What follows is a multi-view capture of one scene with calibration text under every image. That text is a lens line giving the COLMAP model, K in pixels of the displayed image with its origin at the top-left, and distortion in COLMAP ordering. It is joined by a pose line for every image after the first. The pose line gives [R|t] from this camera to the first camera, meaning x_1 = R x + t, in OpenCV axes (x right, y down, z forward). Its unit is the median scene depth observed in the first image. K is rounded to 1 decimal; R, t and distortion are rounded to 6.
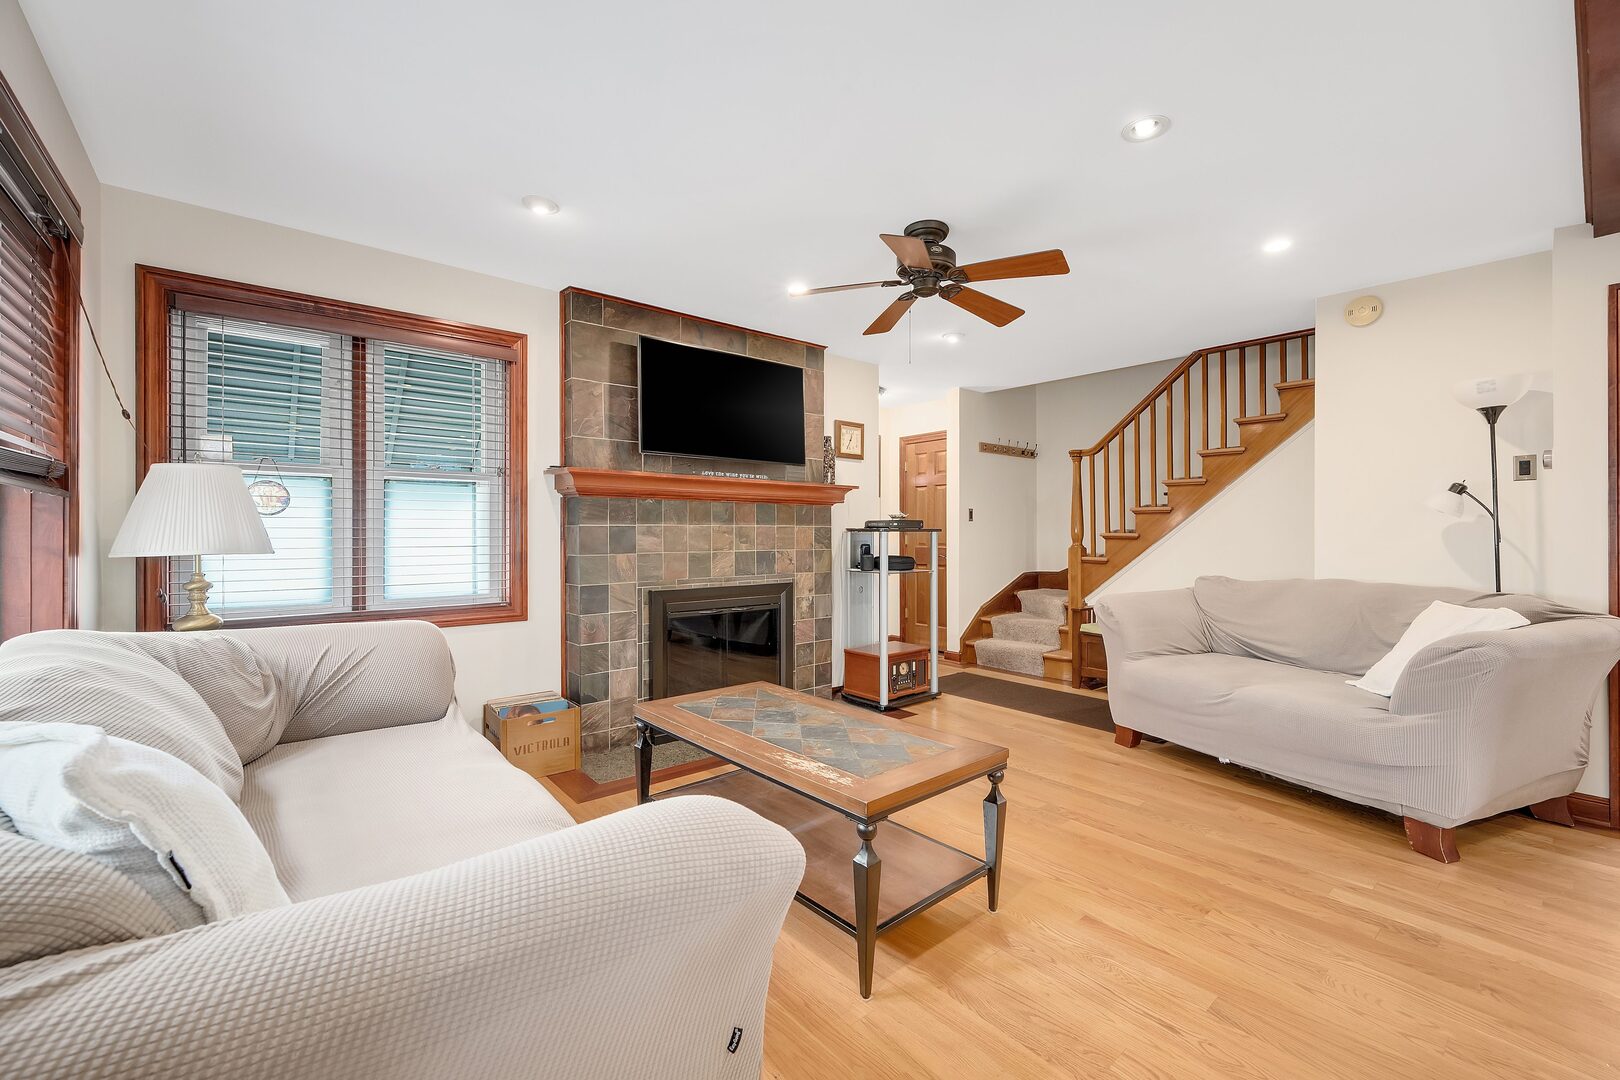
lens RADIAL K [[644.3, 0, 814.1], [0, 644.3, 535.2], [0, 0, 1]] dist [-0.001524, -0.000090]
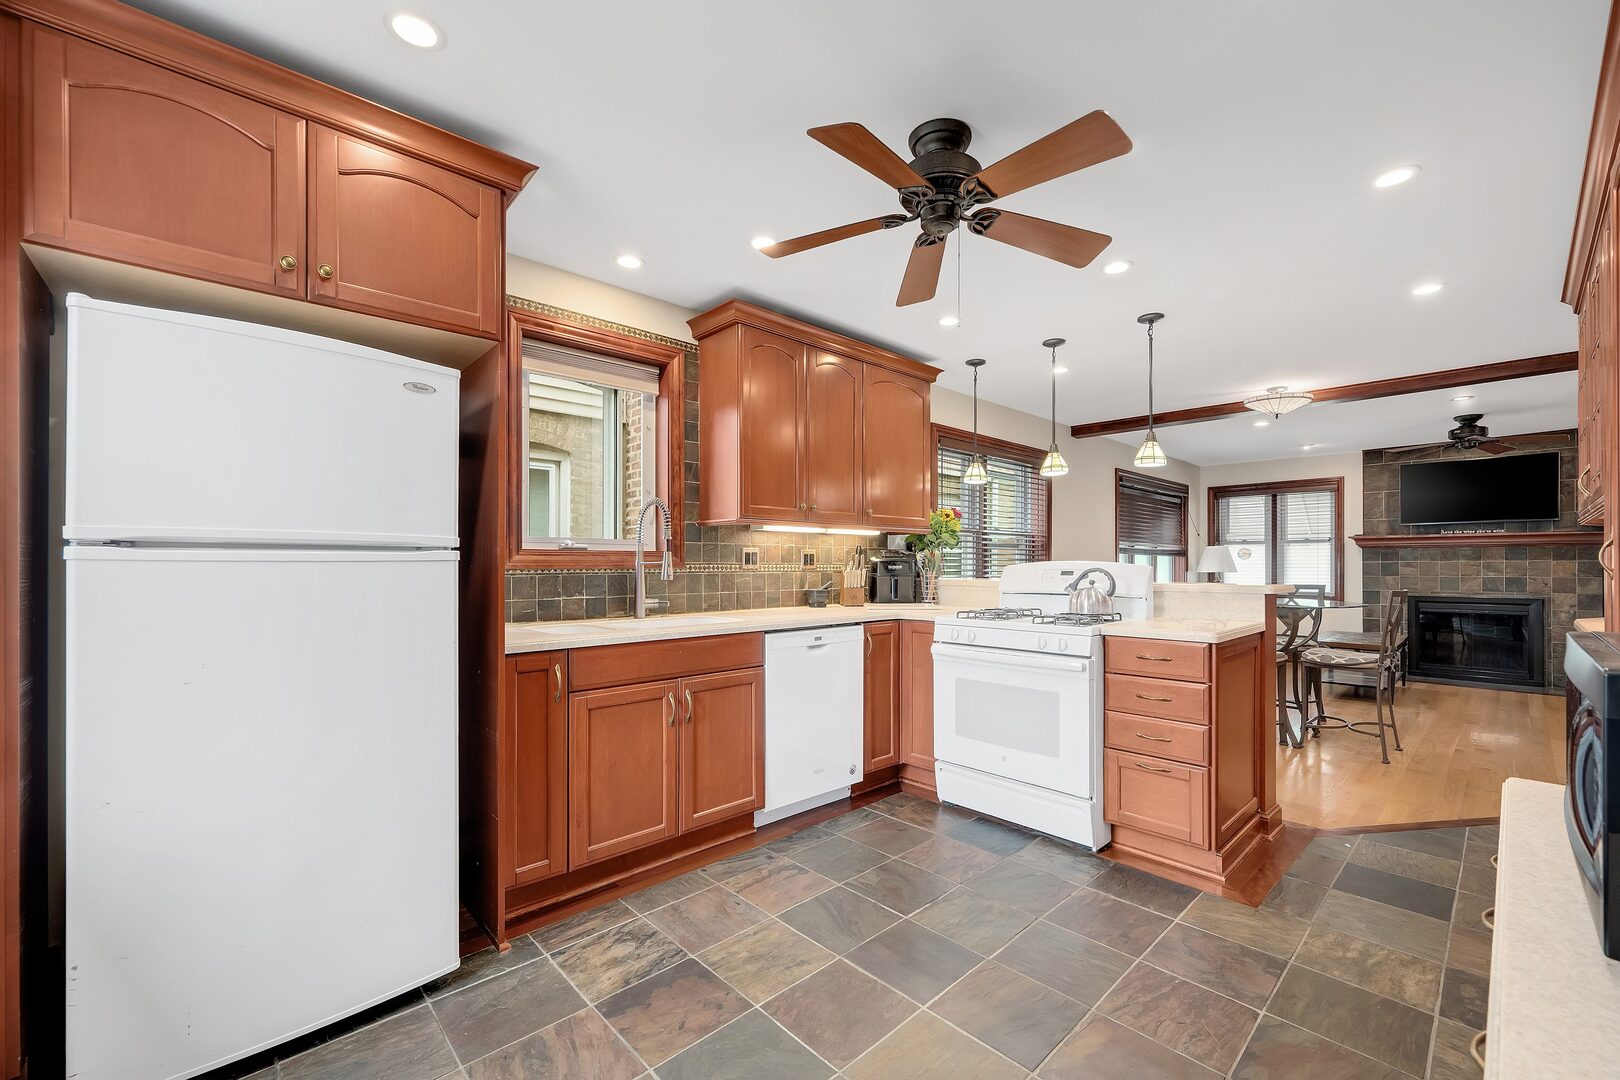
lens RADIAL K [[663.8, 0, 824.1], [0, 663.8, 564.2], [0, 0, 1]] dist [-0.000100, 0.000008]
pose [[0.066998, -0.000378, -0.997753, 1.519478], [-0.001632, 0.999999, -0.000488, -0.004216], [0.997752, 0.001661, 0.066997, -0.831563]]
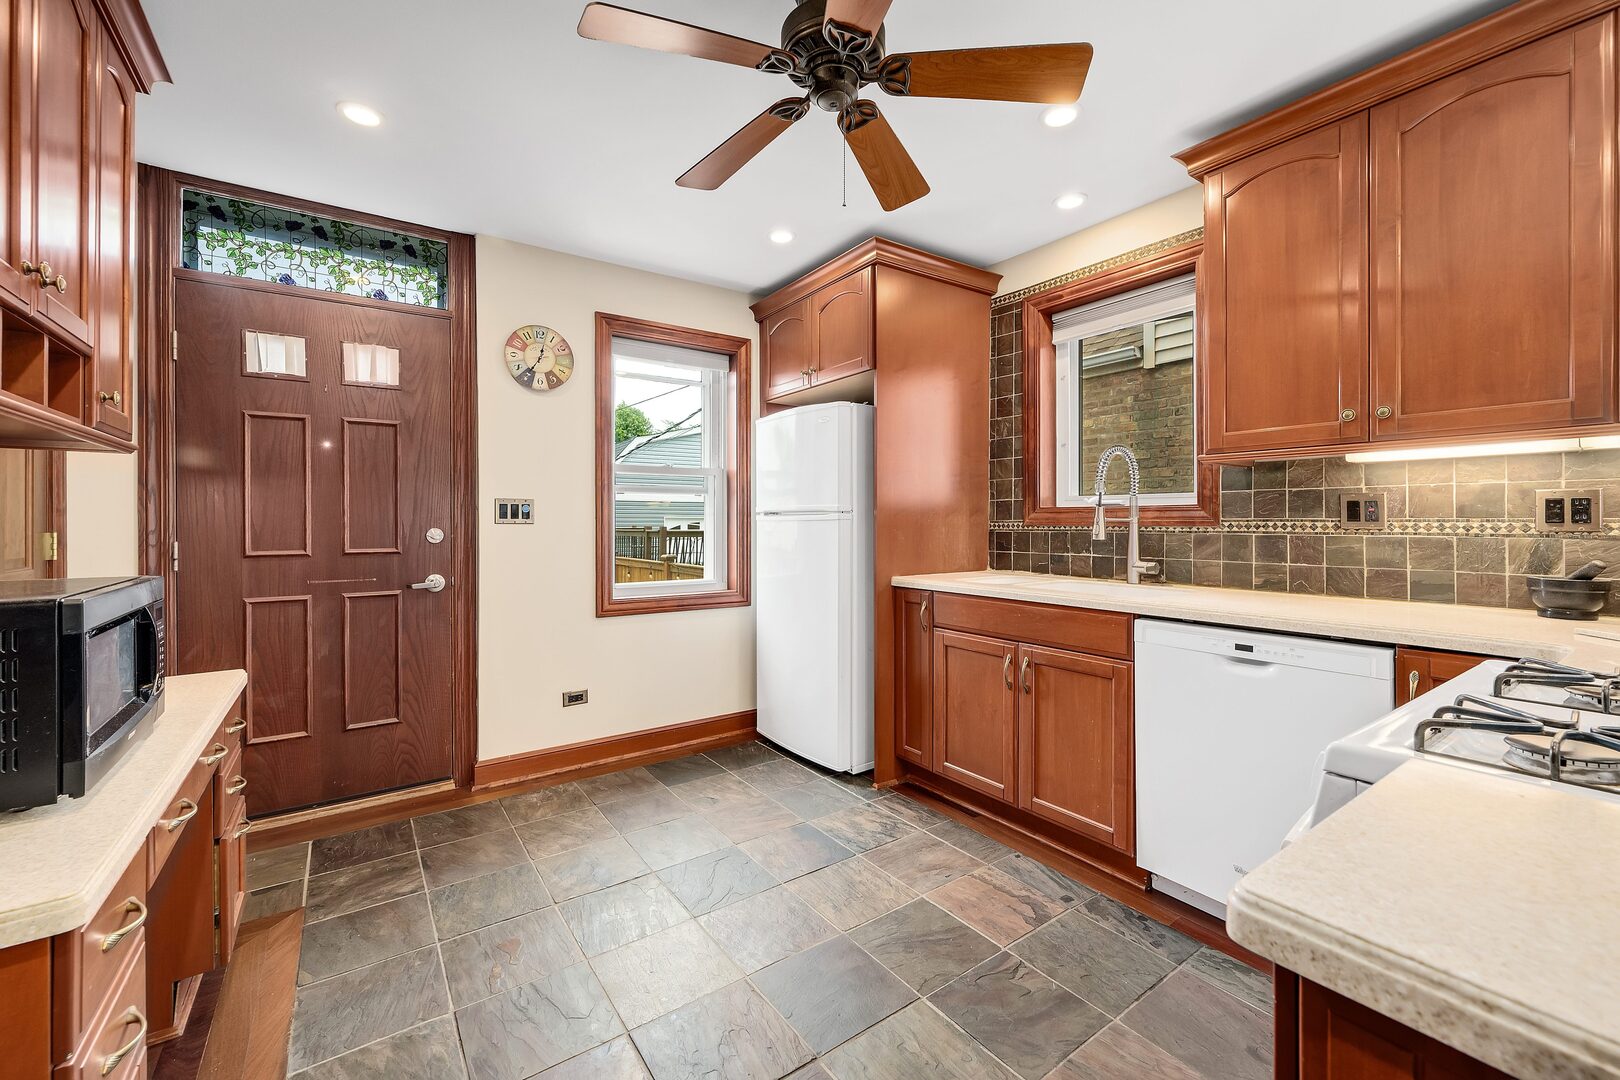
lens RADIAL K [[657.6, 0, 817.0], [0, 657.6, 517.6], [0, 0, 1]] dist [-0.002485, -0.000319]
pose [[-0.996413, 0.002510, 0.084586, 0.970160], [0.002306, 0.999994, -0.002505, -0.006858], [-0.084592, -0.002301, -0.996413, -0.282074]]
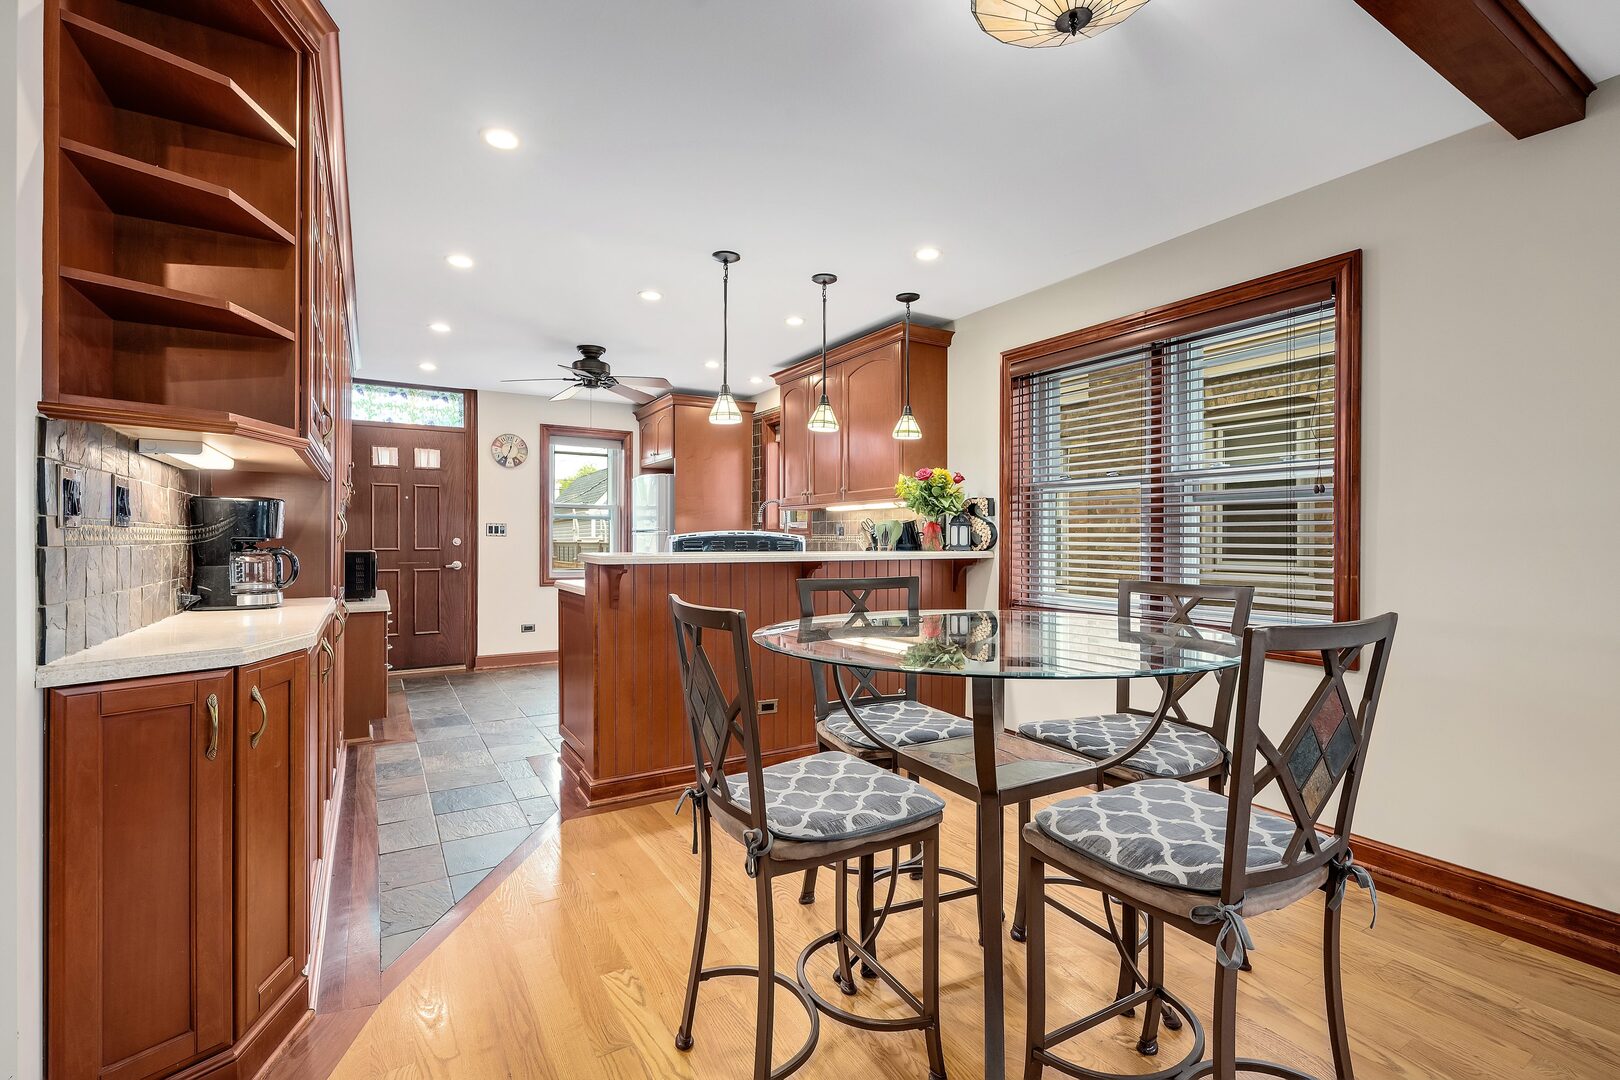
lens RADIAL K [[722.3, 0, 824.4], [0, 722.3, 536.6], [0, 0, 1]] dist [-0.001304, -0.000196]
pose [[-0.989912, -0.002703, 0.141655, 0.391394], [-0.002966, 0.999994, -0.001642, -0.000490], [-0.141650, -0.002046, -0.989915, 0.538331]]
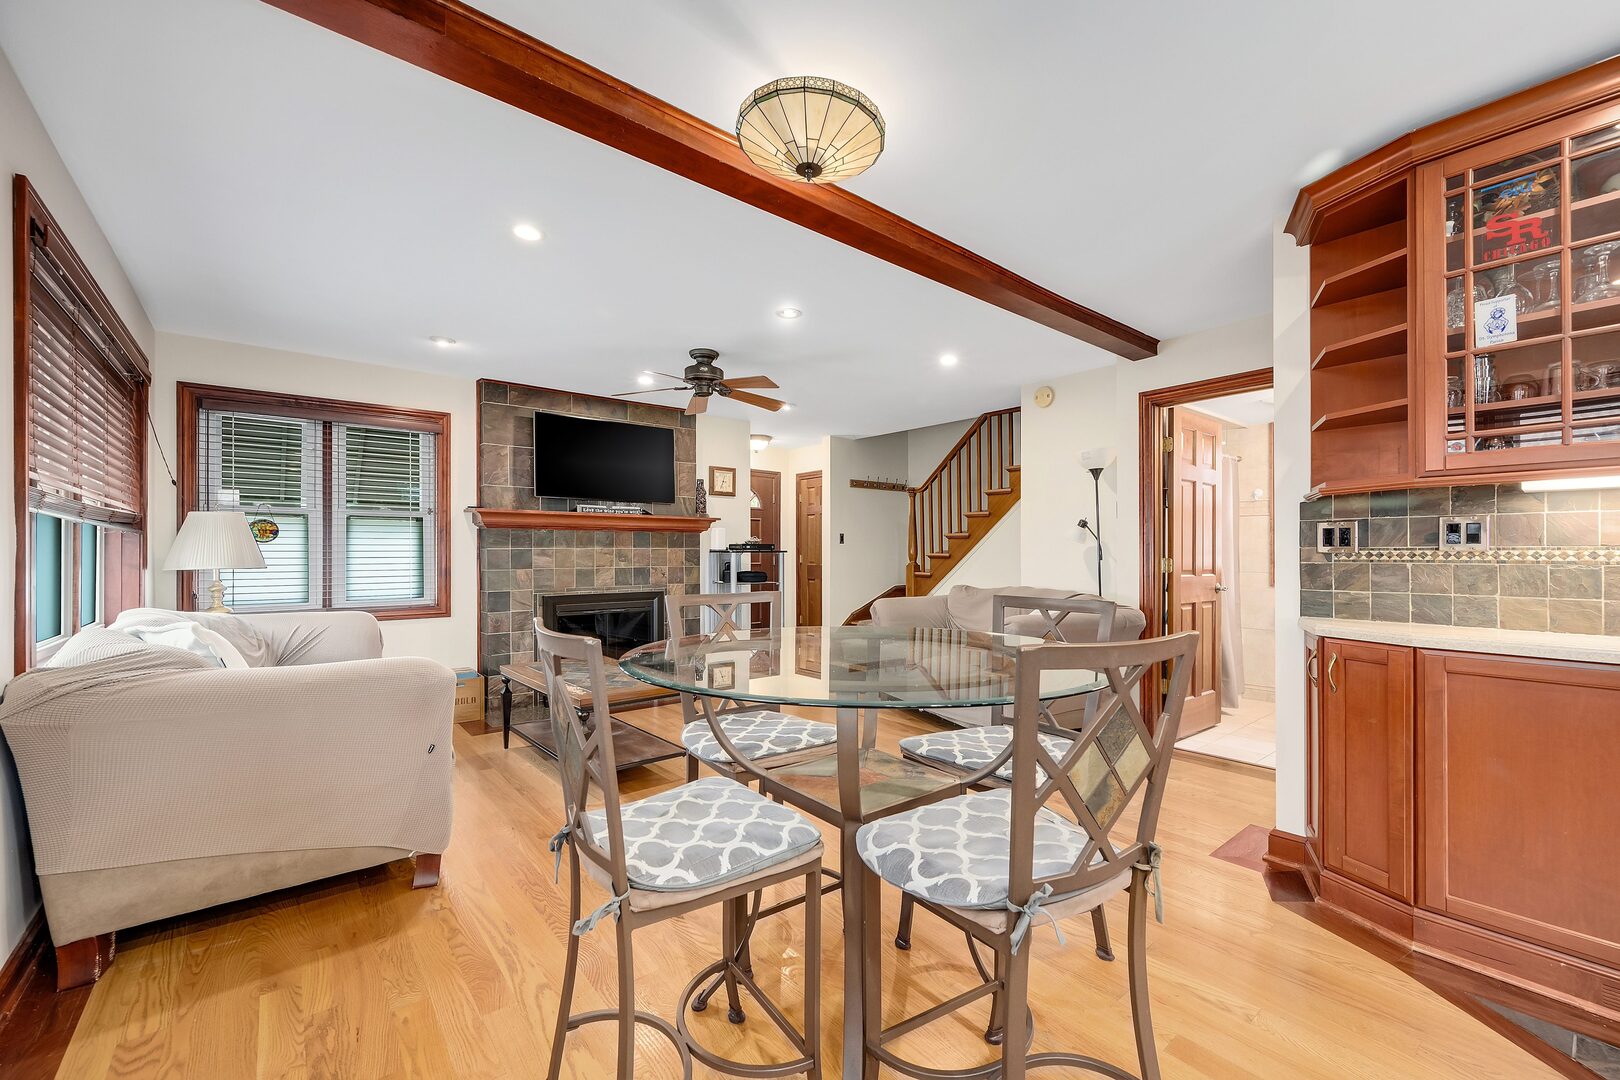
lens RADIAL K [[644.5, 0, 825.7], [0, 644.5, 552.4], [0, 0, 1]] dist [0.000991, -0.000006]
pose [[0.999993, -0.000586, 0.003768, 0.324311], [0.000595, 0.999997, -0.002328, -0.003428], [-0.003766, 0.002331, 0.999990, -0.361141]]
